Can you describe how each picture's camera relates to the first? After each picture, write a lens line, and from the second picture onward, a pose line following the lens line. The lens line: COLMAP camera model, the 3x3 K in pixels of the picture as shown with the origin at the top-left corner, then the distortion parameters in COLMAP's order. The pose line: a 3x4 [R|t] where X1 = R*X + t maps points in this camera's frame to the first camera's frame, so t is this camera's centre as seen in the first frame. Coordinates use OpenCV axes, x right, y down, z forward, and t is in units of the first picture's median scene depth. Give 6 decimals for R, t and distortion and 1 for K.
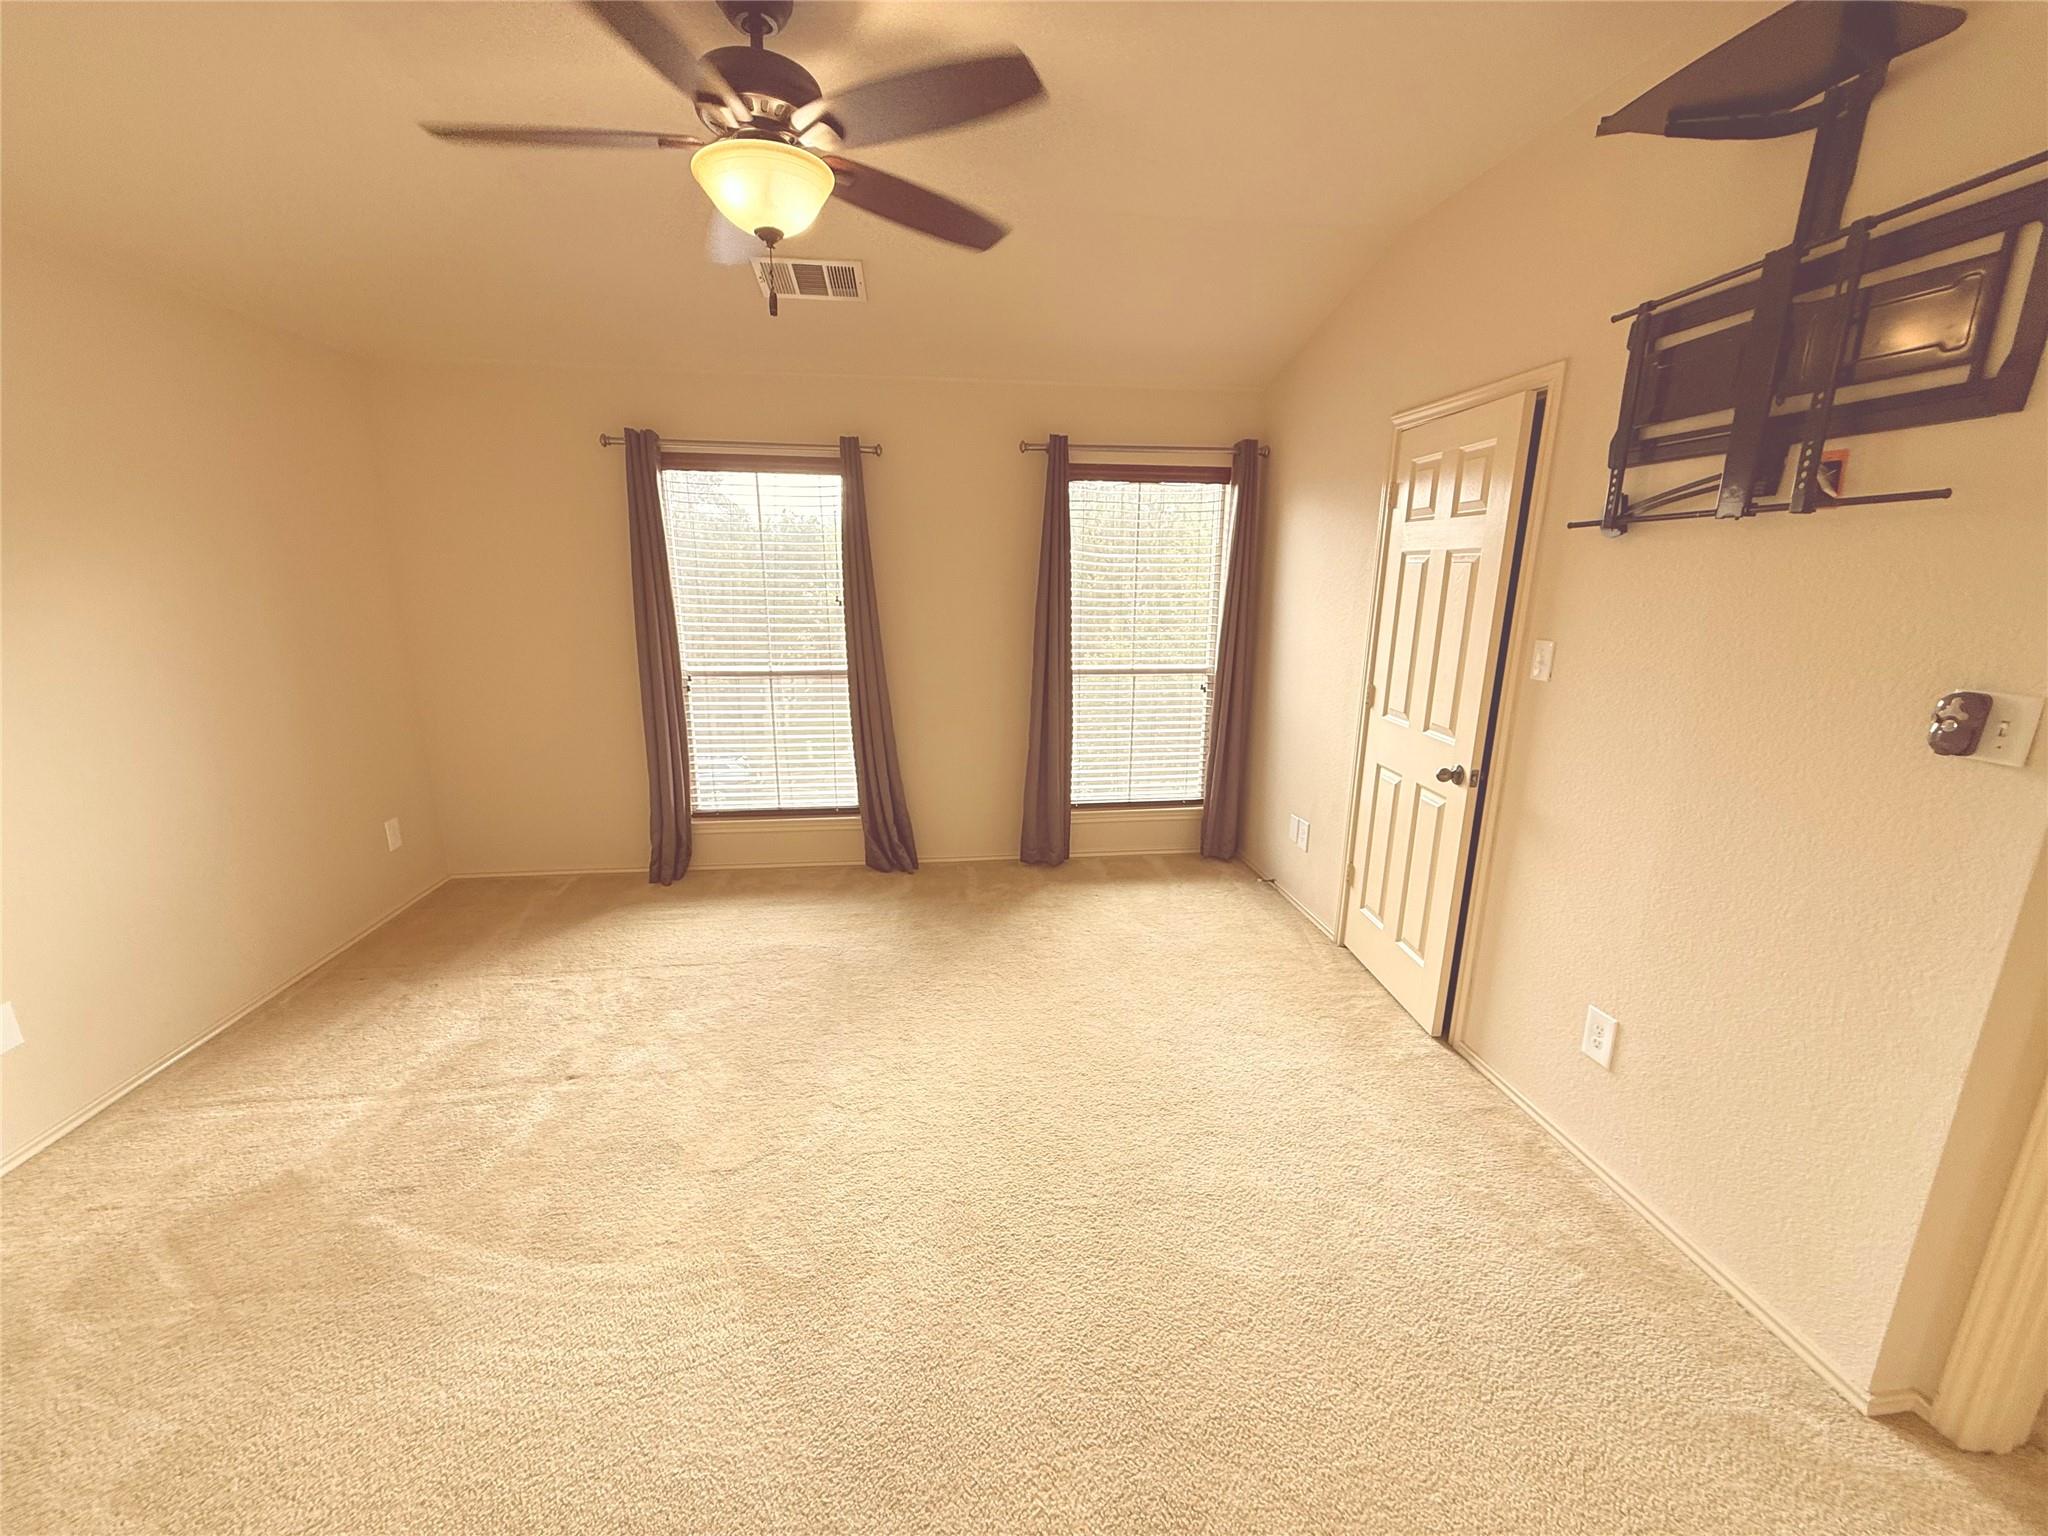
lens RADIAL K [[811.2, 0, 1023.8], [0, 811.2, 770.5], [0, 0, 1]] dist [0.001838, -0.000702]
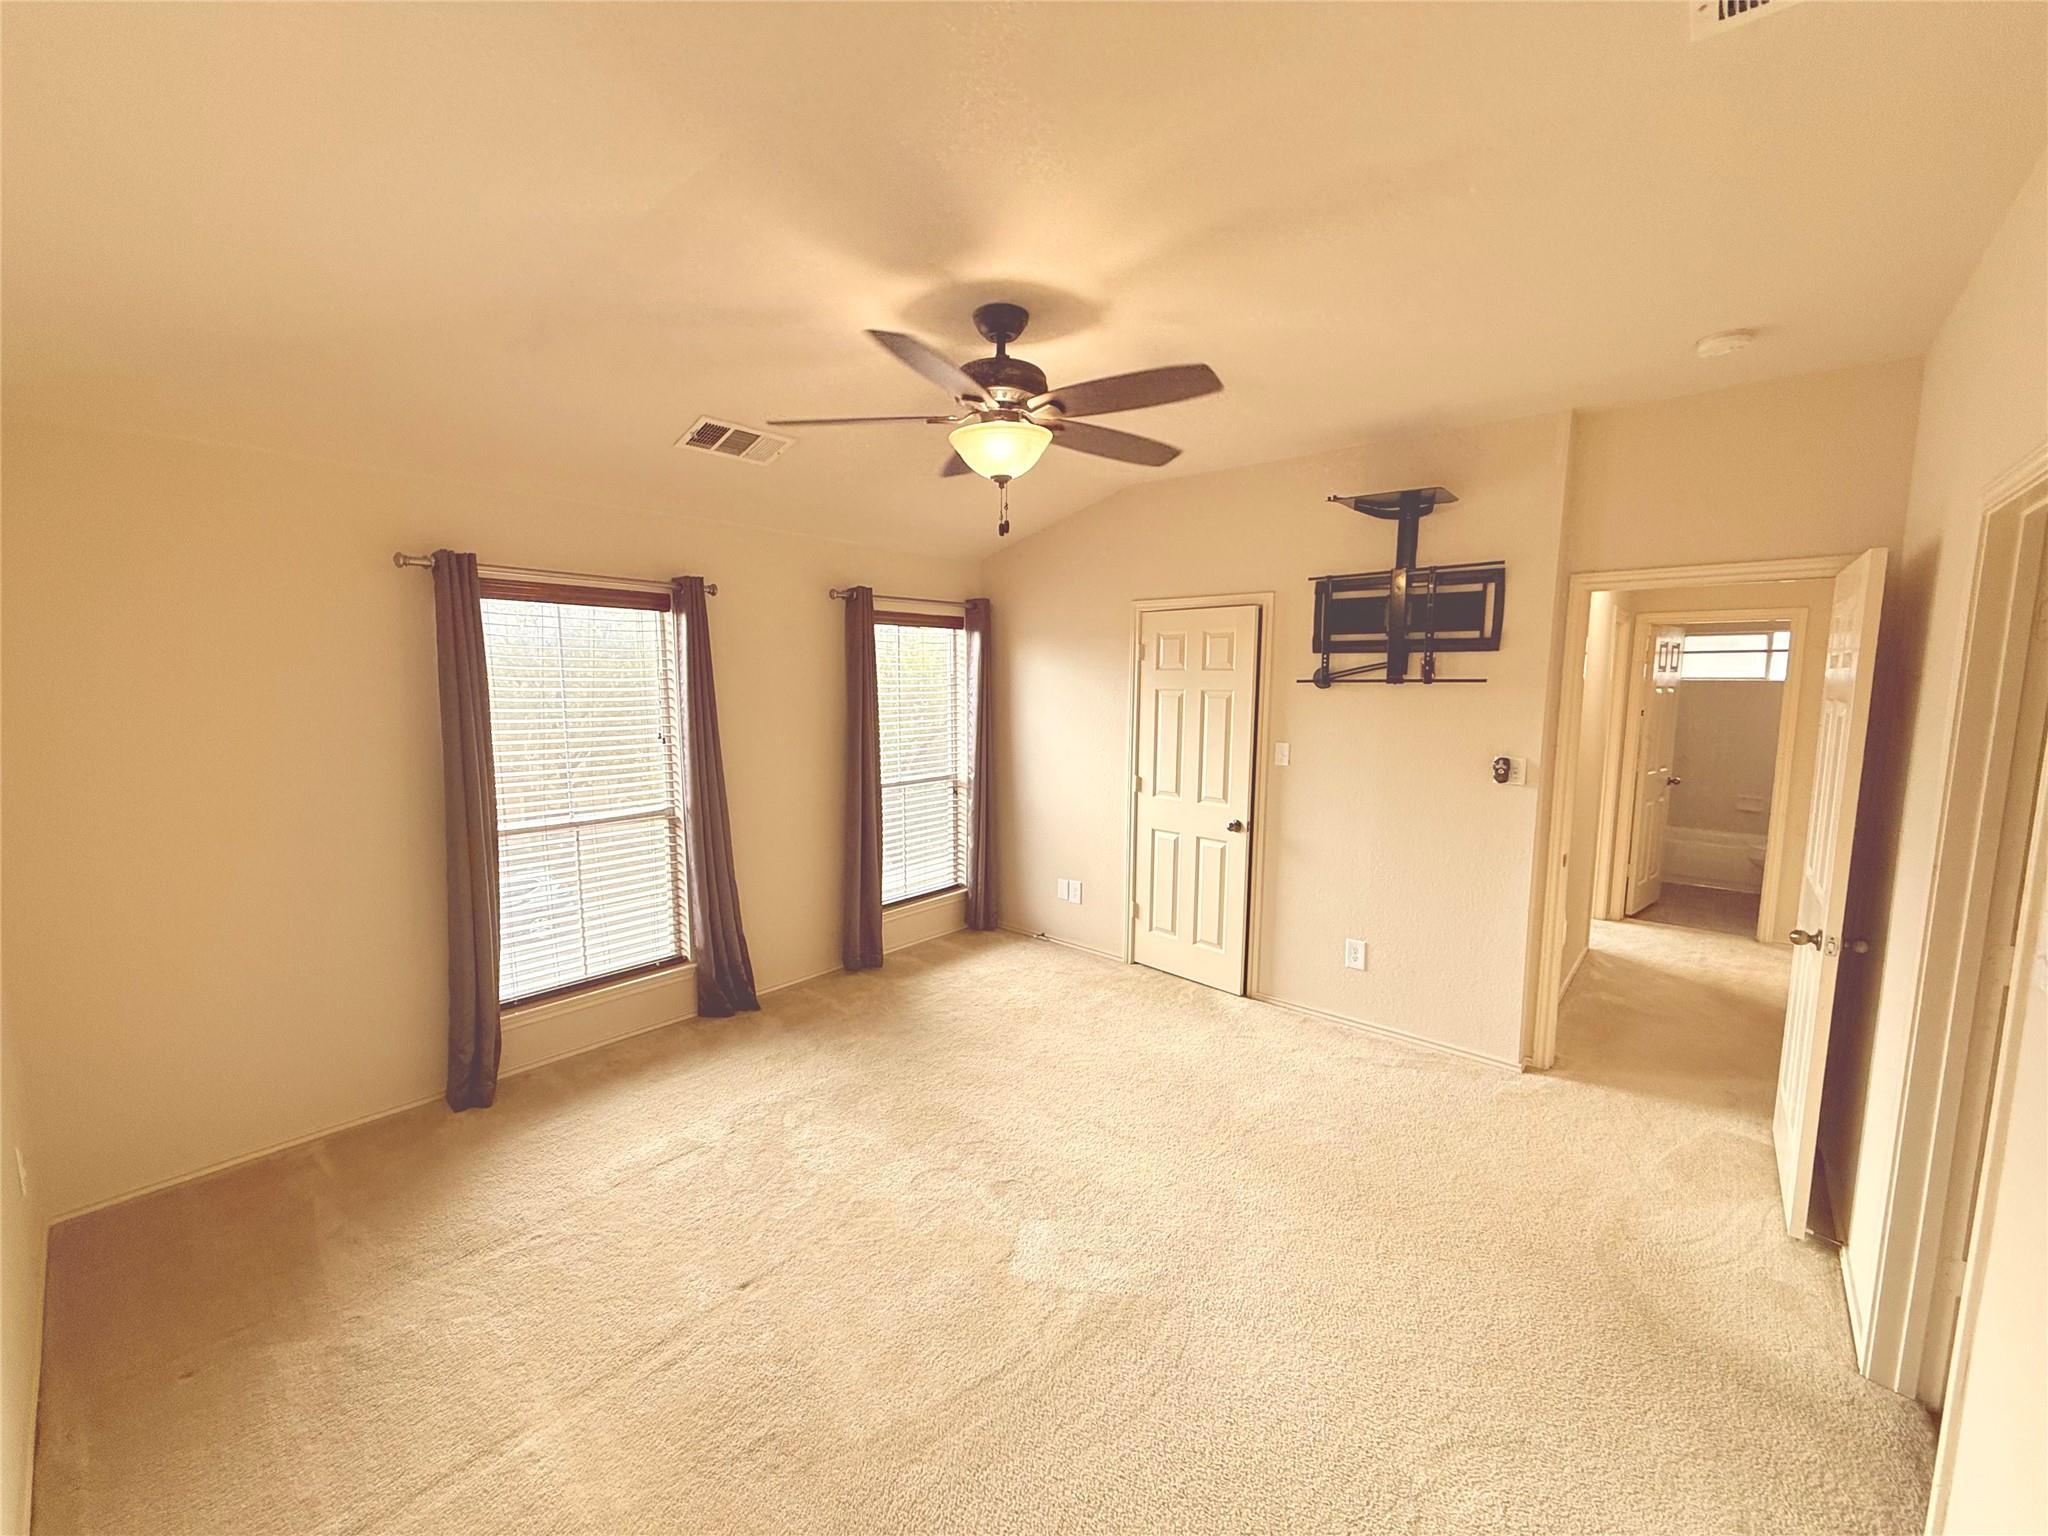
lens RADIAL K [[811.2, 0, 1019.2], [0, 811.2, 770.3], [0, 0, 1]] dist [0.001838, -0.000702]
pose [[0.747496, -0.083502, 0.658998, -0.606012], [0.159791, 0.985540, -0.056371, -0.058676], [-0.644761, 0.147440, 0.750030, 0.032236]]
